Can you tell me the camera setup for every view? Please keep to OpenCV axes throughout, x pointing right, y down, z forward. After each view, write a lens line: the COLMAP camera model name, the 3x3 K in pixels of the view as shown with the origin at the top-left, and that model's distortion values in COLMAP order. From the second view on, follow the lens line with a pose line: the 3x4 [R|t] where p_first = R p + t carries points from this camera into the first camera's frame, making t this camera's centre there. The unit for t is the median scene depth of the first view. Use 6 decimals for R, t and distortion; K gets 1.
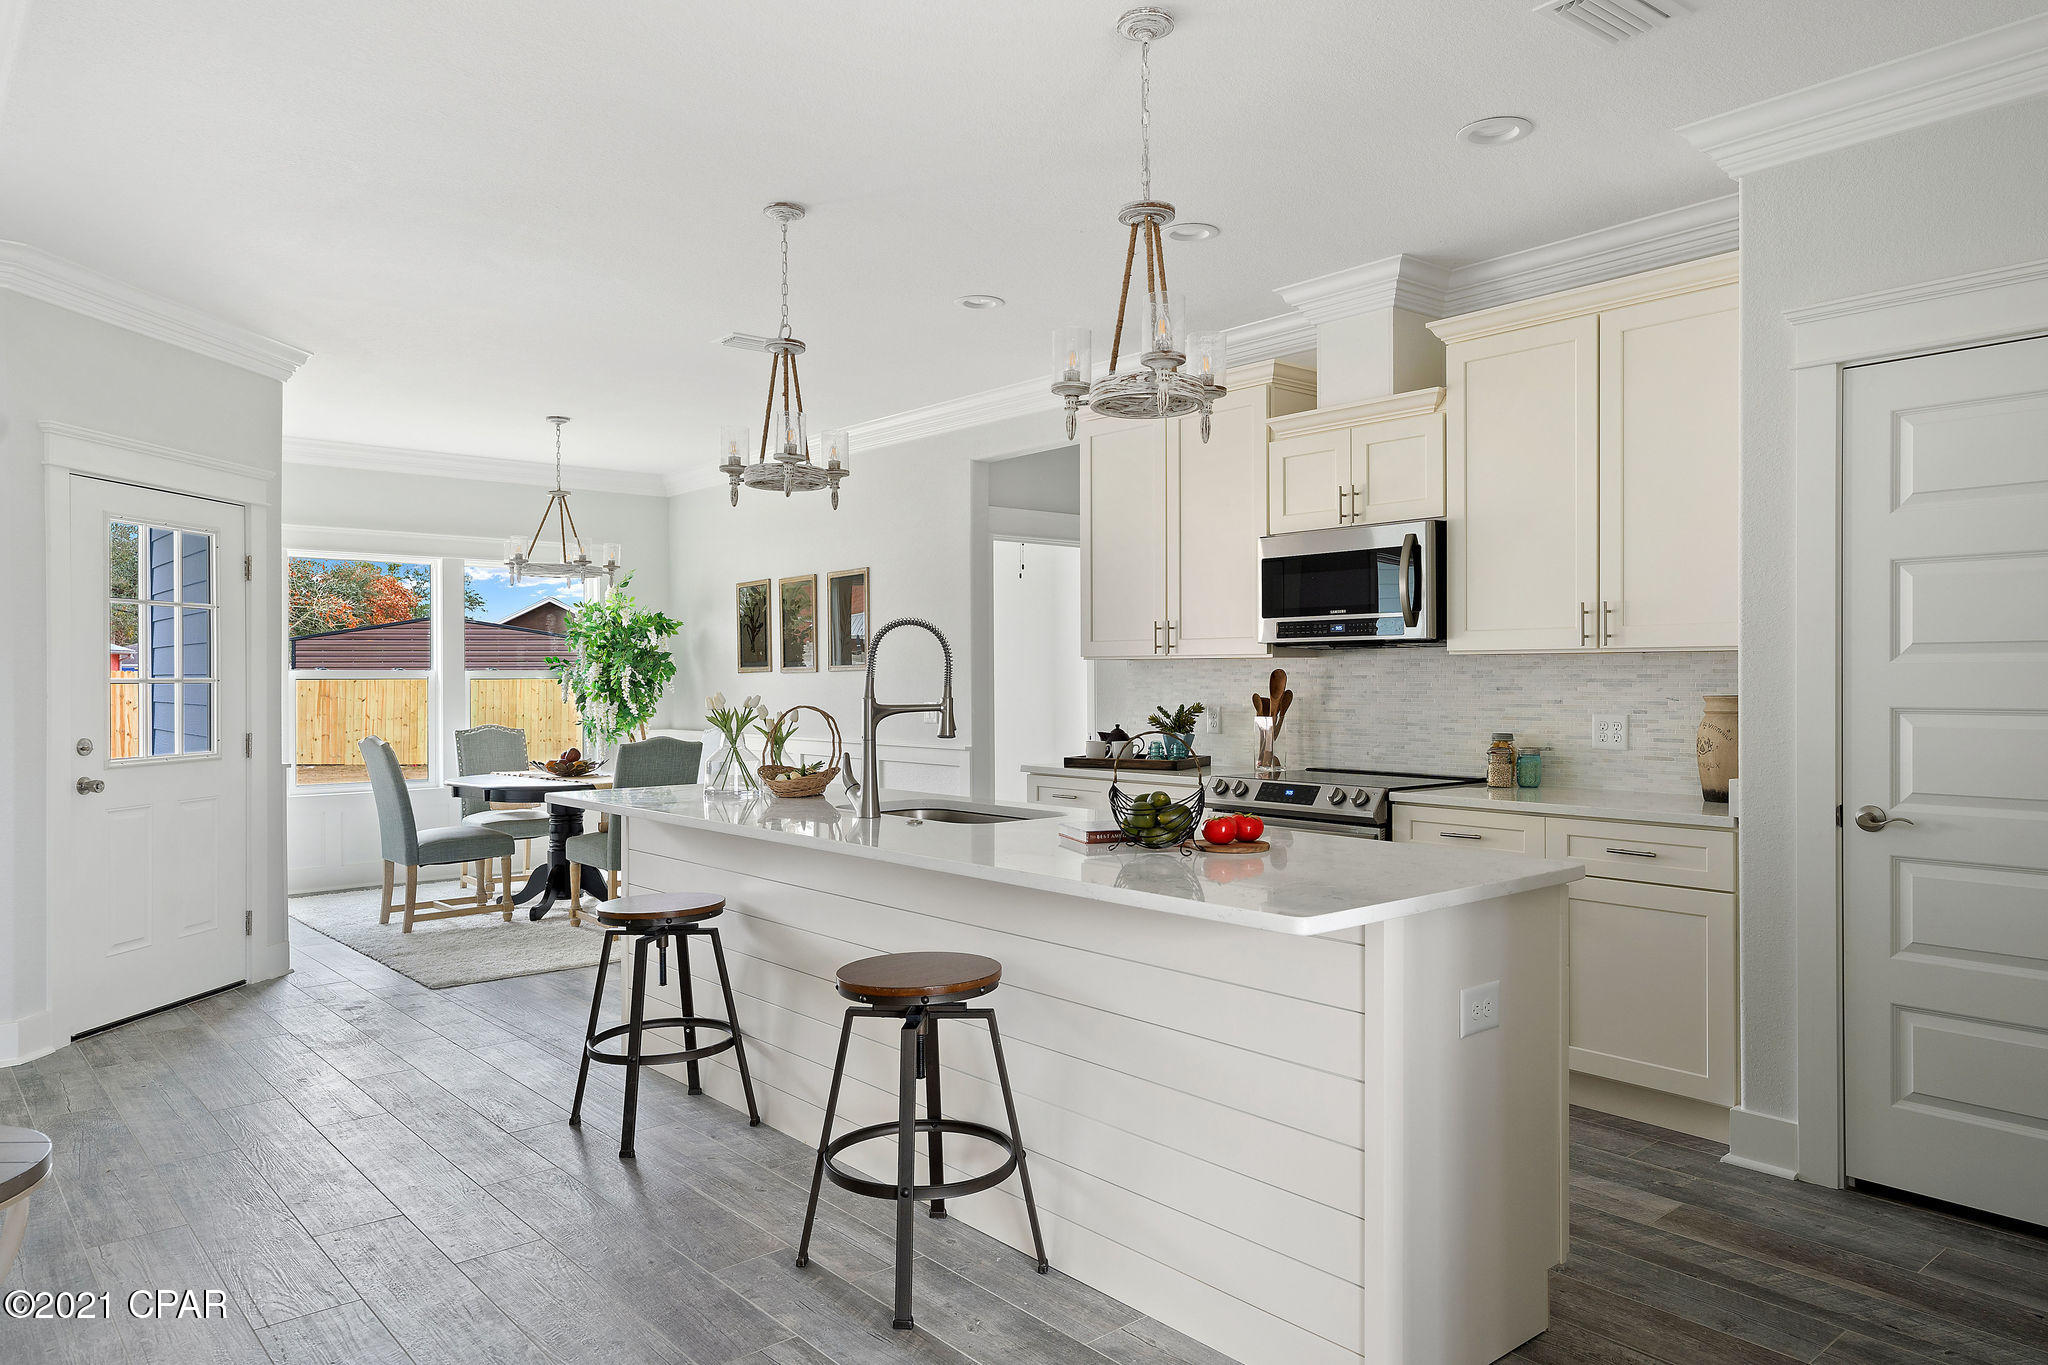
lens RADIAL K [[1334.3, 0, 1029.7], [0, 1334.3, 685.2], [0, 0, 1]] dist [0.023195, -0.004633]
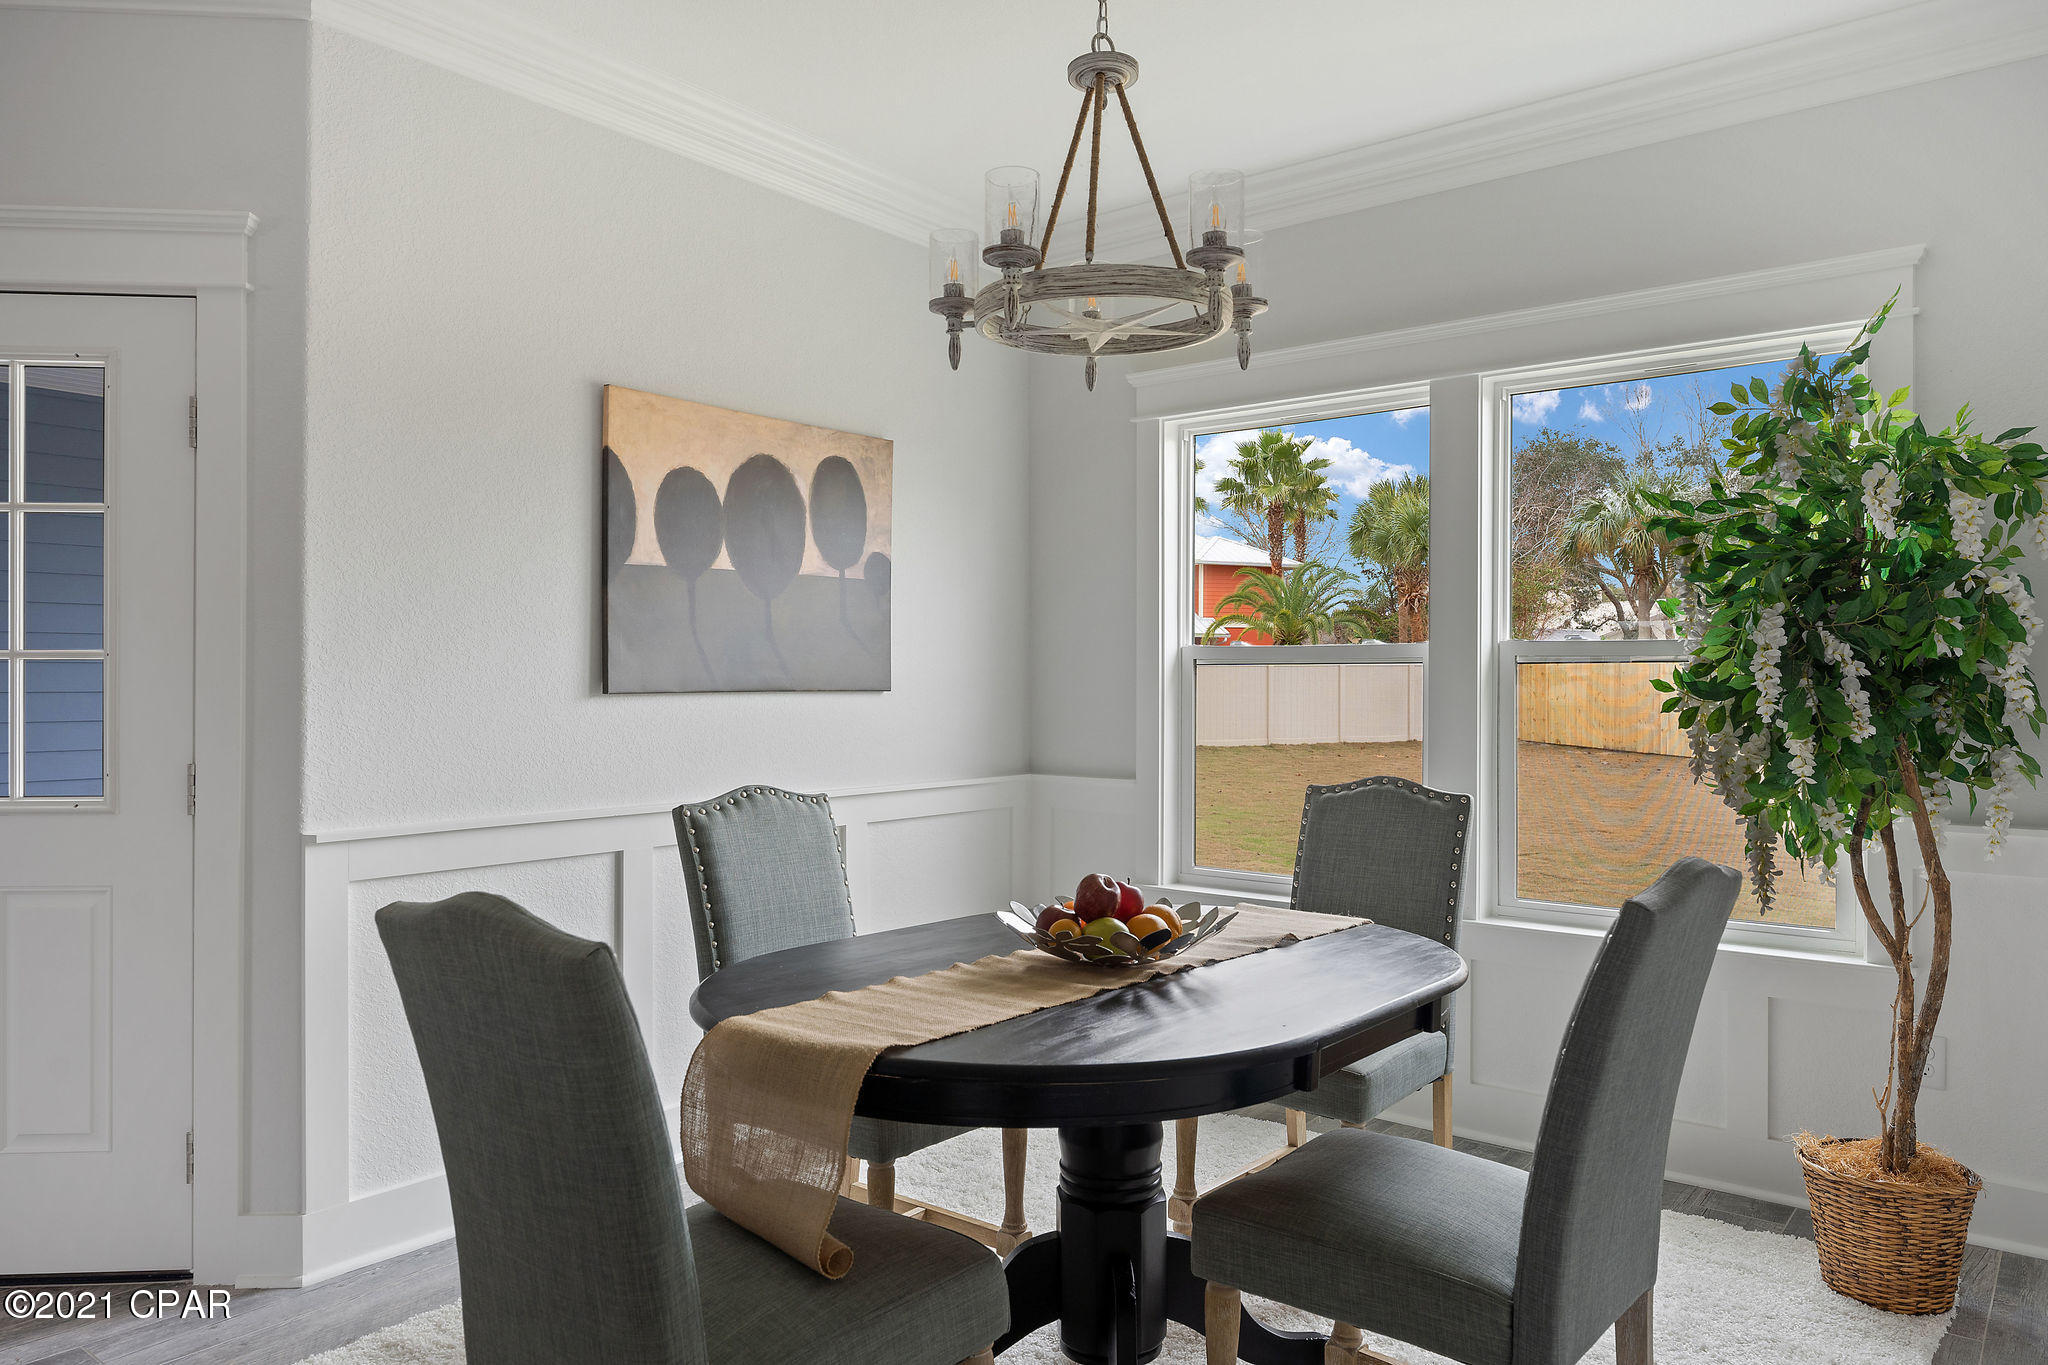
lens RADIAL K [[1342.7, 0, 1021.3], [0, 1342.7, 678.9], [0, 0, 1]] dist [0.001780, 0.000805]
pose [[0.181046, 0.002730, -0.983471, -0.052162], [-0.006862, 0.999975, 0.001513, 0.001839], [0.983451, 0.006475, 0.181060, 1.203579]]
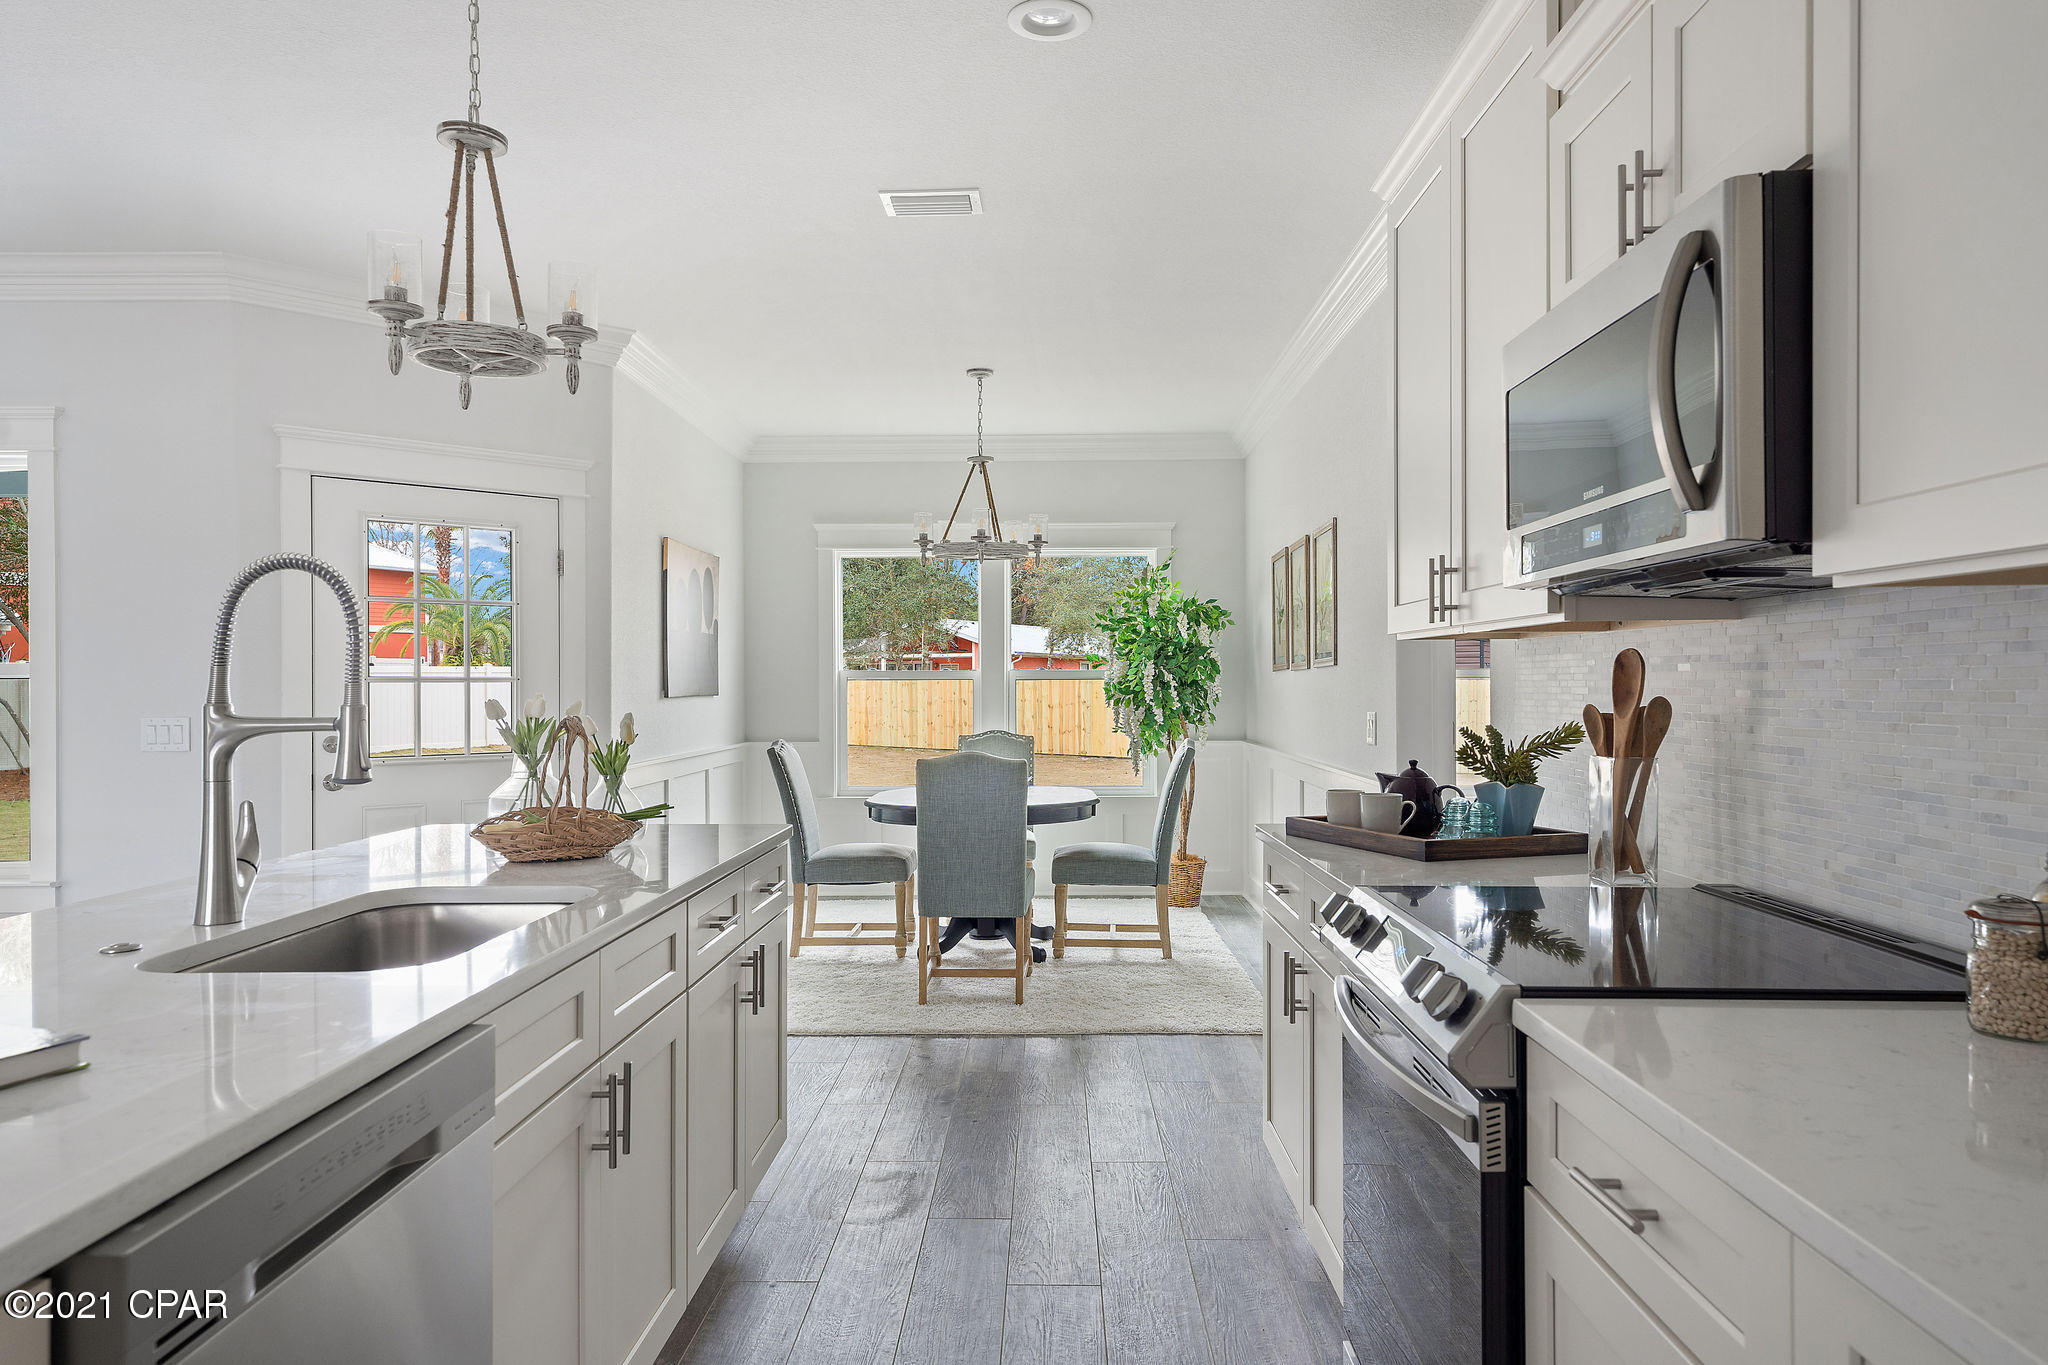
lens RADIAL K [[1334.3, 0, 1026.1], [0, 1334.3, 689.4], [0, 0, 1]] dist [0.023195, -0.004633]
pose [[0.741686, 0.003131, -0.670740, 0.309499], [-0.002516, 0.999995, 0.001886, 0.000886], [0.670743, 0.000289, 0.741690, 0.511062]]
